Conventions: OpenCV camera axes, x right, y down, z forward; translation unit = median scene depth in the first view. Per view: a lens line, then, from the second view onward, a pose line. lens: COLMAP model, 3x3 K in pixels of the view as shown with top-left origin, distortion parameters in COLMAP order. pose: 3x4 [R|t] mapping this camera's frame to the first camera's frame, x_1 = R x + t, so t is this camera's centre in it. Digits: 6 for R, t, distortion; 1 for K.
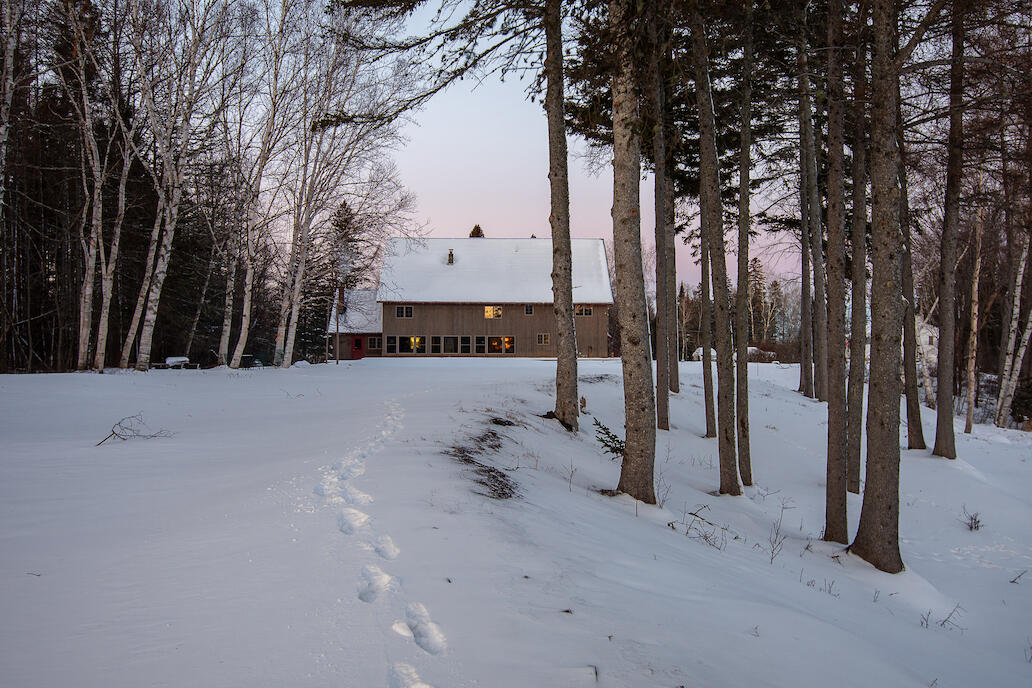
lens RADIAL K [[882.1, 0, 516.0], [0, 882.1, 344.0], [0, 0, 1]] dist [0.001281, 0.000012]
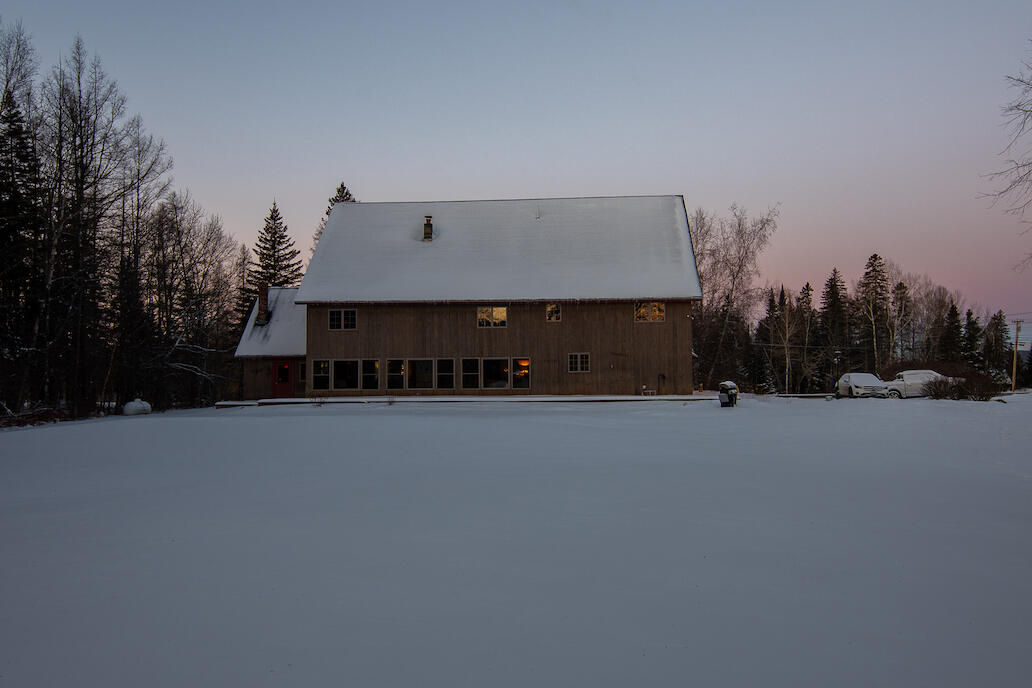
lens RADIAL K [[882.1, 0, 516.0], [0, 882.1, 344.0], [0, 0, 1]] dist [0.001281, 0.000012]
pose [[0.995647, -0.015854, -0.091851, 0.042841], [0.013808, 0.999643, -0.022865, -0.004868], [0.092181, 0.021498, 0.995510, 0.423913]]
